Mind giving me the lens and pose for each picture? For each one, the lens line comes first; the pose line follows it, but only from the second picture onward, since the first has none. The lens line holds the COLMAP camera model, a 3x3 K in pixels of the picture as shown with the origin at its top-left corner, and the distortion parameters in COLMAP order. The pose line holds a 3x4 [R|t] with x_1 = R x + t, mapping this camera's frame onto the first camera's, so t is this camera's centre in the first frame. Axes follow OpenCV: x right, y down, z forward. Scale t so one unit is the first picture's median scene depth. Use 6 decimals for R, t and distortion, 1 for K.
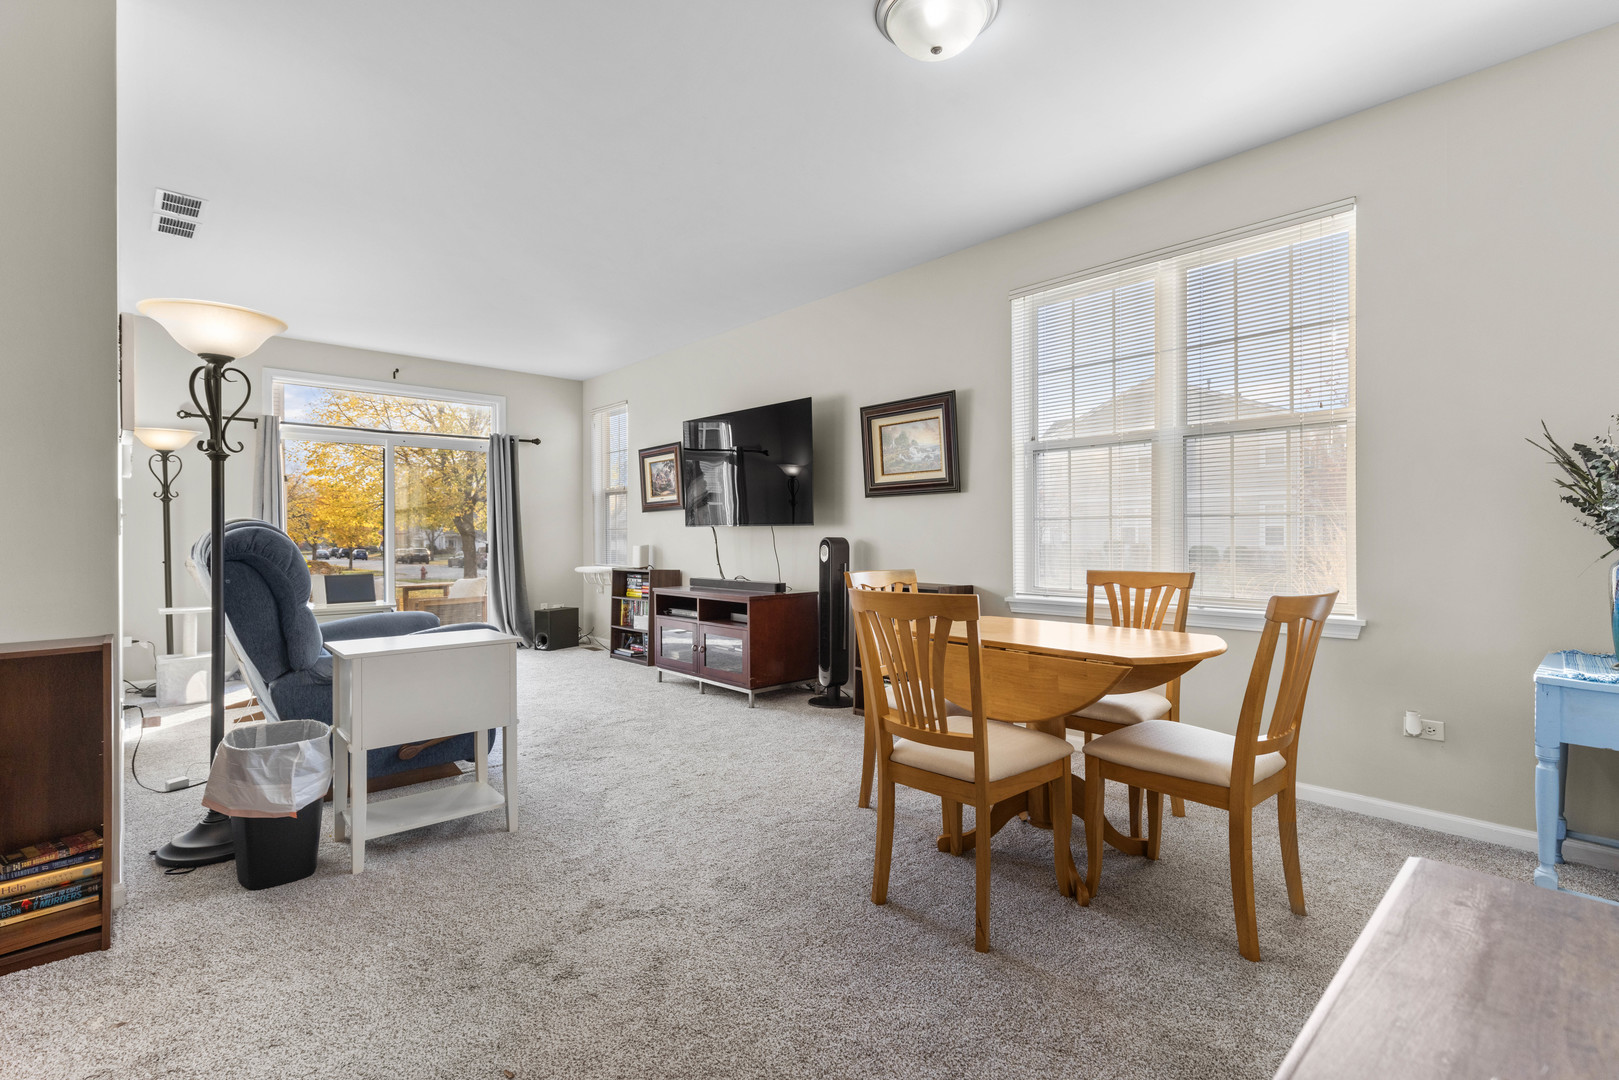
lens RADIAL K [[743.2, 0, 809.5], [0, 743.2, 540.0], [0, 0, 1]] dist [0.004707, -0.000165]
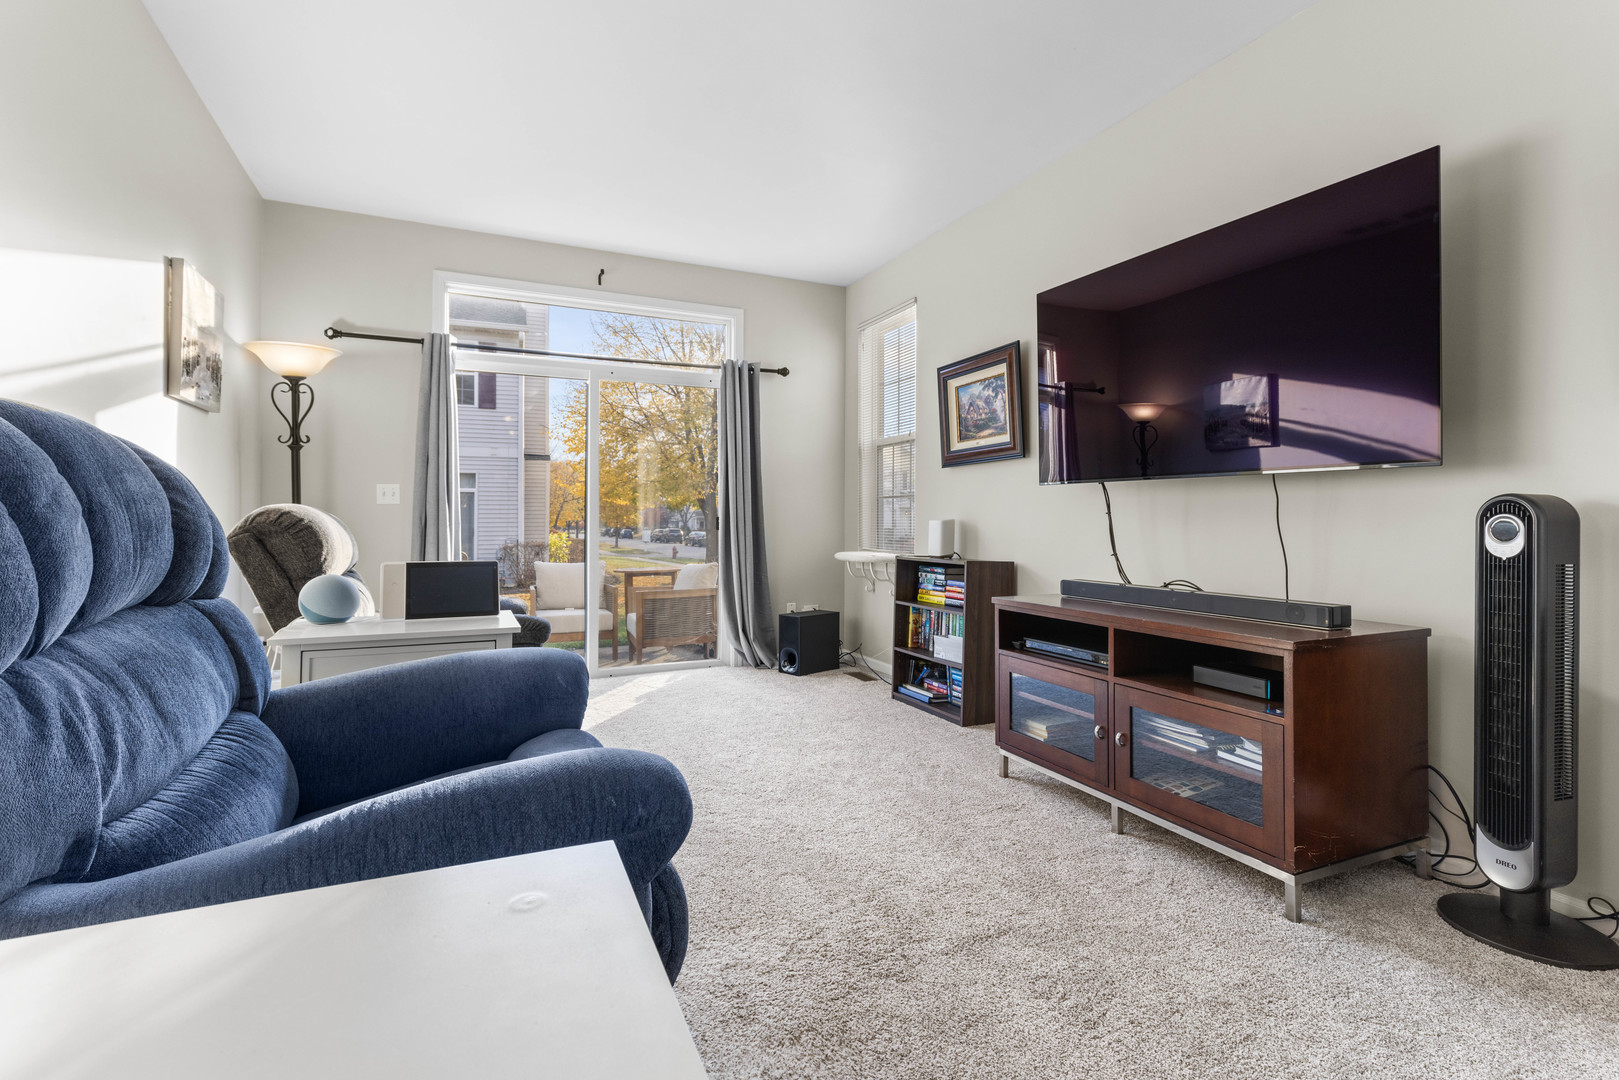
lens RADIAL K [[739.3, 0, 799.9], [0, 739.3, 510.4], [0, 0, 1]] dist [0.007682, -0.000097]
pose [[0.949378, 0.003653, -0.314115, -0.146001], [-0.009610, 0.999802, -0.017417, 0.011148], [0.313990, 0.019553, 0.949225, 0.379147]]
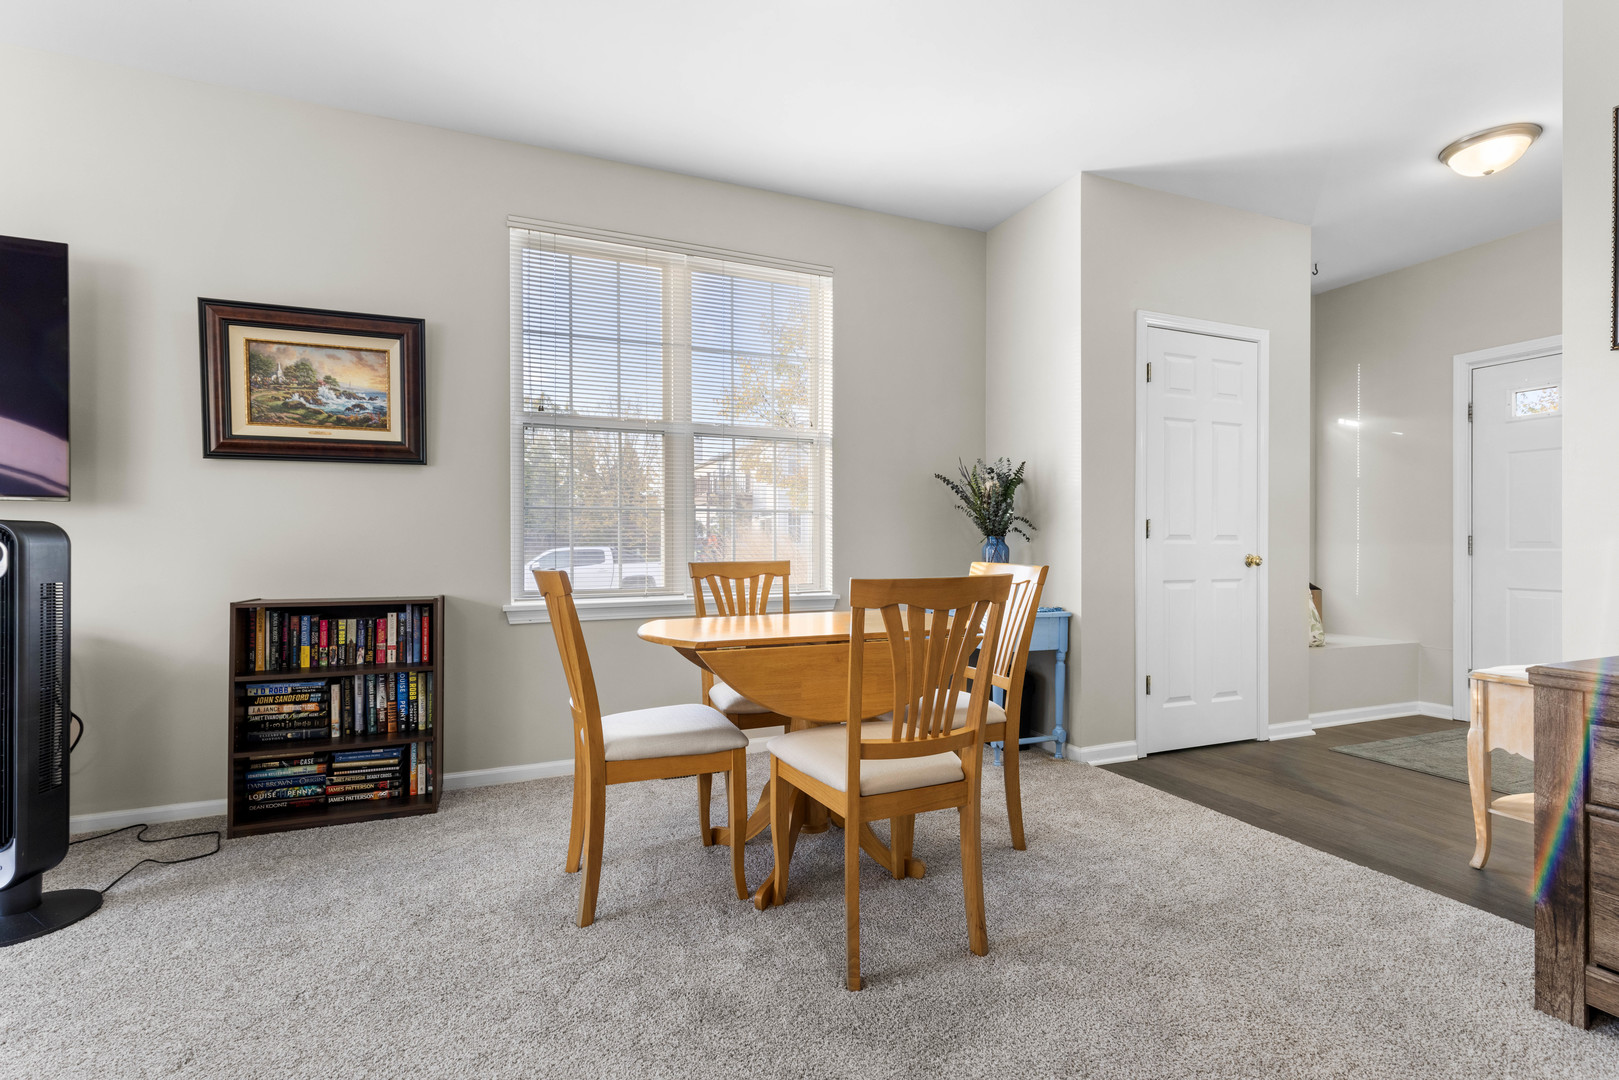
lens RADIAL K [[743.2, 0, 809.5], [0, 743.2, 540.0], [0, 0, 1]] dist [0.004707, -0.000165]
pose [[0.338259, -0.008917, 0.941011, -0.497562], [-0.001621, 0.999948, 0.010058, 0.001179], [-0.941052, -0.004928, 0.338227, 0.580326]]
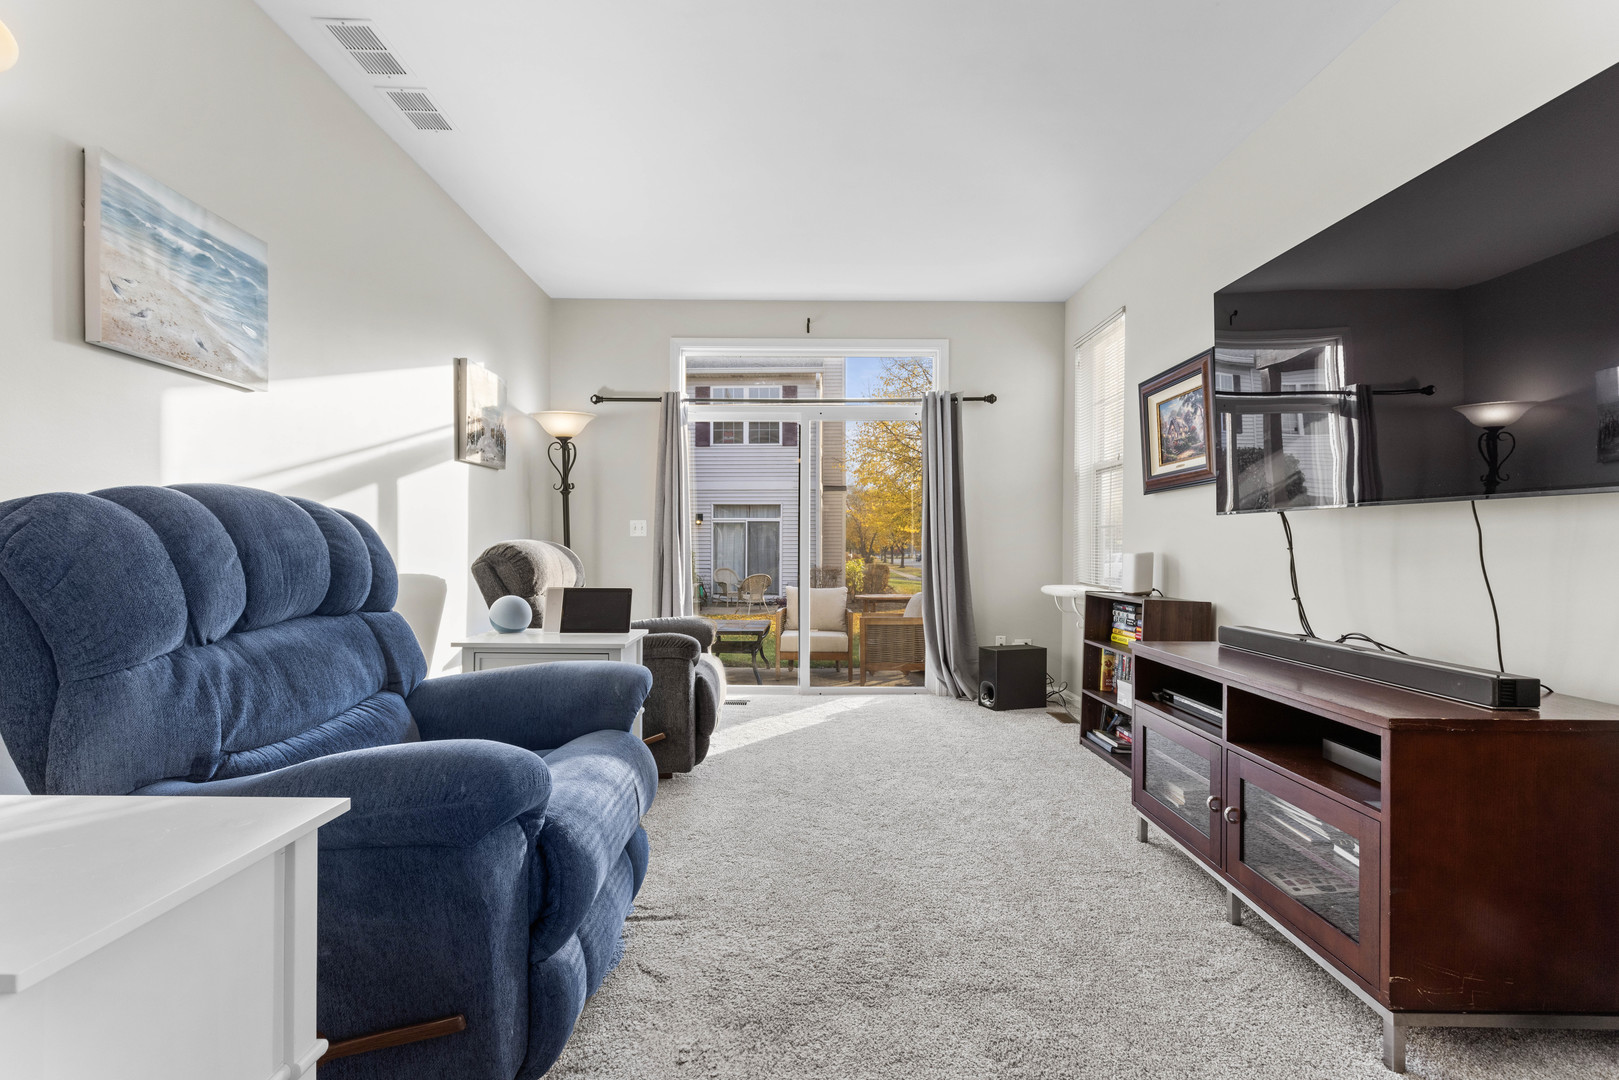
lens RADIAL K [[736.8, 0, 805.1], [0, 736.8, 547.4], [0, 0, 1]] dist [0.009688, -0.000597]
pose [[0.738650, 0.011839, -0.673985, -0.037728], [-0.012987, 0.999910, 0.003332, 0.004501], [0.673964, 0.006292, 0.738737, 0.422611]]
